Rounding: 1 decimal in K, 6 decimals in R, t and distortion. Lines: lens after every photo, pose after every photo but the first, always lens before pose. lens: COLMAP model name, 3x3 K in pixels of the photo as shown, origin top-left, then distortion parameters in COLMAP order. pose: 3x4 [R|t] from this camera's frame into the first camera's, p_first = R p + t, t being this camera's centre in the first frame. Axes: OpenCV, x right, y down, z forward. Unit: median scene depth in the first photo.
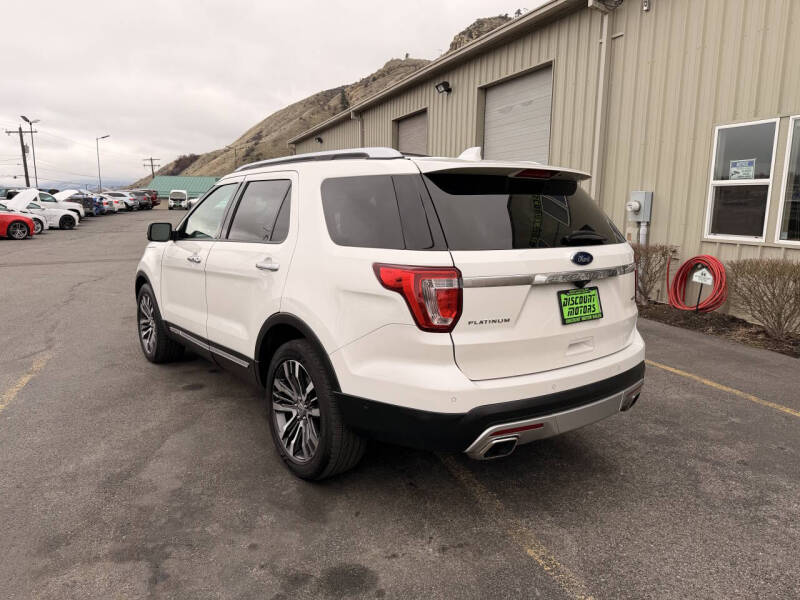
lens RADIAL K [[562.9, 0, 401.0], [0, 562.9, 299.7], [0, 0, 1]] dist [0.006827, -0.005558]
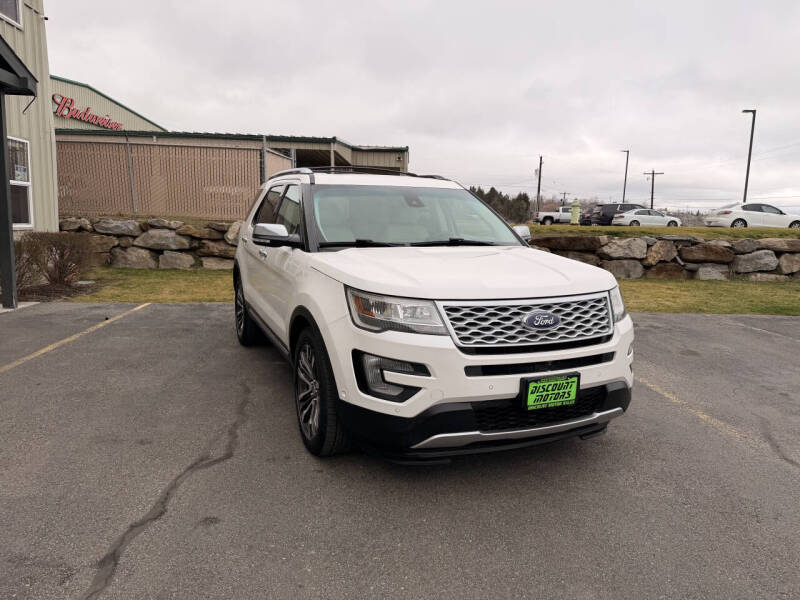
lens RADIAL K [[561.1, 0, 402.0], [0, 561.1, 298.1], [0, 0, 1]] dist [0.073898, -0.102316]
pose [[-0.966818, -0.070487, 0.245551, -0.639503], [0.008744, 0.951489, 0.307558, -0.443863], [-0.255318, 0.299499, -0.919300, 2.742946]]
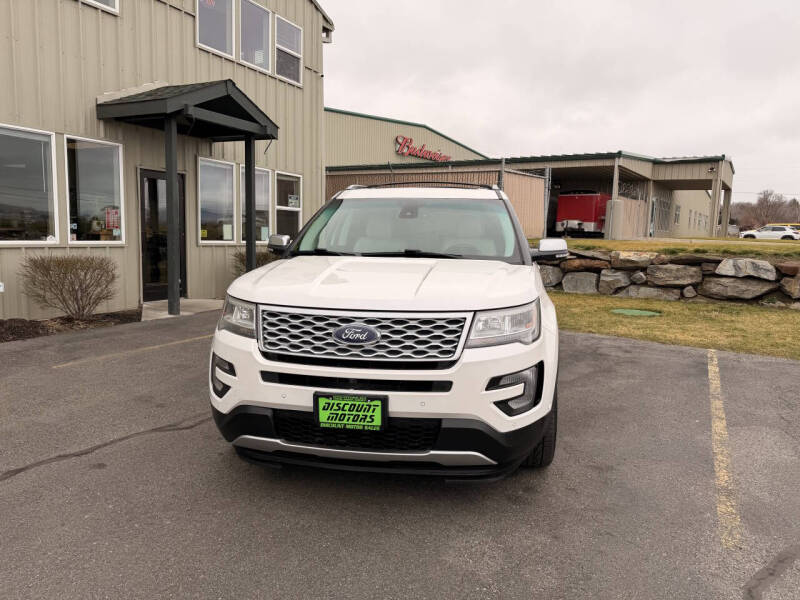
lens RADIAL K [[561.5, 0, 402.9], [0, 561.5, 300.2], [0, 0, 1]] dist [0.072171, -0.104098]
pose [[-0.676217, -0.118365, 0.727131, -1.241972], [0.094189, 0.965018, 0.244682, -0.381302], [-0.730656, 0.233946, -0.641413, 2.365509]]
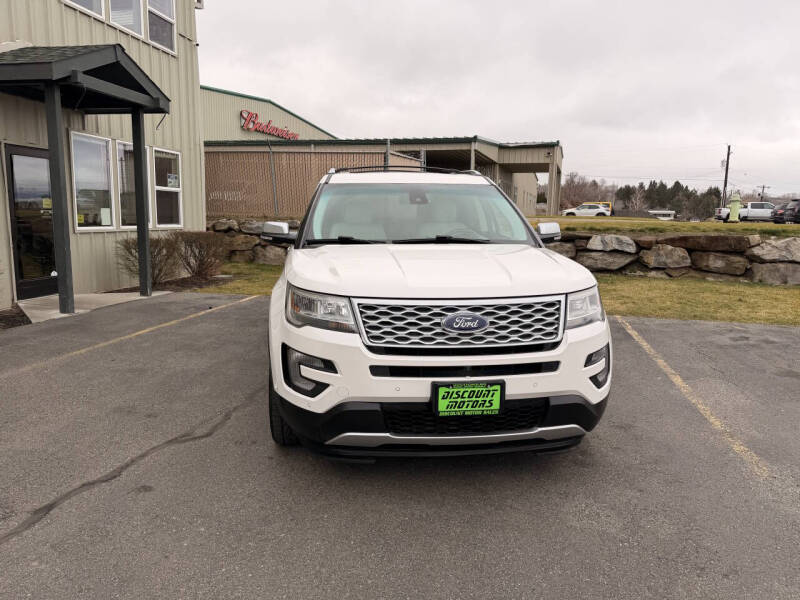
lens RADIAL K [[561.0, 0, 401.6], [0, 561.0, 301.9], [0, 0, 1]] dist [0.076014, -0.105894]
pose [[-0.853228, -0.104109, 0.511041, -0.961285], [0.065690, 0.950617, 0.303335, -0.424008], [-0.517384, 0.292384, -0.804255, 2.597251]]
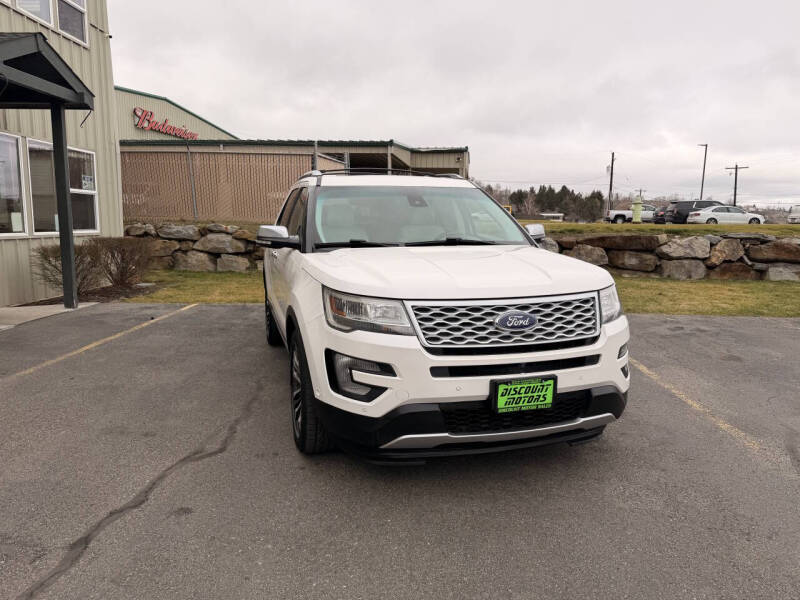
lens RADIAL K [[561.0, 0, 401.6], [0, 561.0, 301.9], [0, 0, 1]] dist [0.076014, -0.105894]
pose [[-0.929947, -0.073500, 0.360271, -0.774348], [0.043941, 0.950581, 0.307353, -0.435651], [-0.365057, 0.301652, -0.880760, 2.696322]]
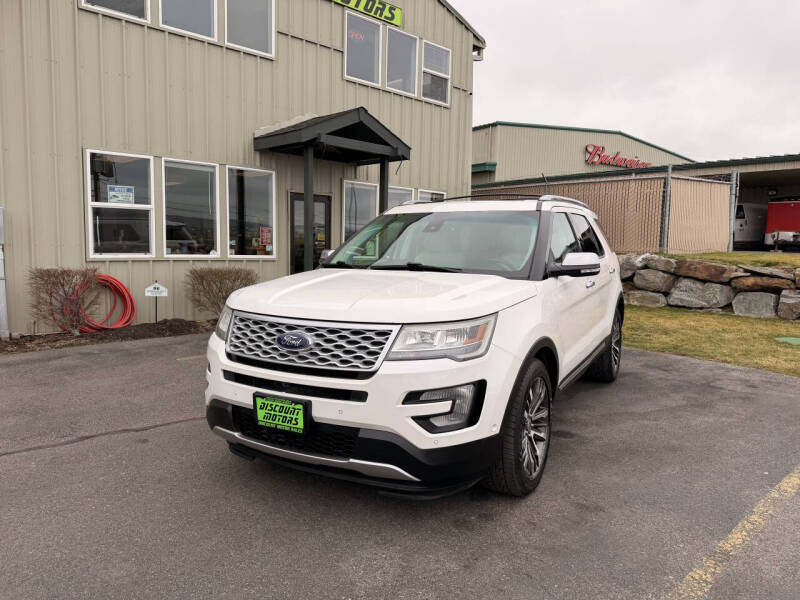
lens RADIAL K [[561.0, 0, 401.6], [0, 561.0, 301.9], [0, 0, 1]] dist [0.076014, -0.105894]
pose [[-0.386398, -0.117838, 0.914774, -1.454069], [0.135131, 0.973870, 0.182530, -0.338083], [-0.912379, 0.194143, -0.360378, 2.067966]]
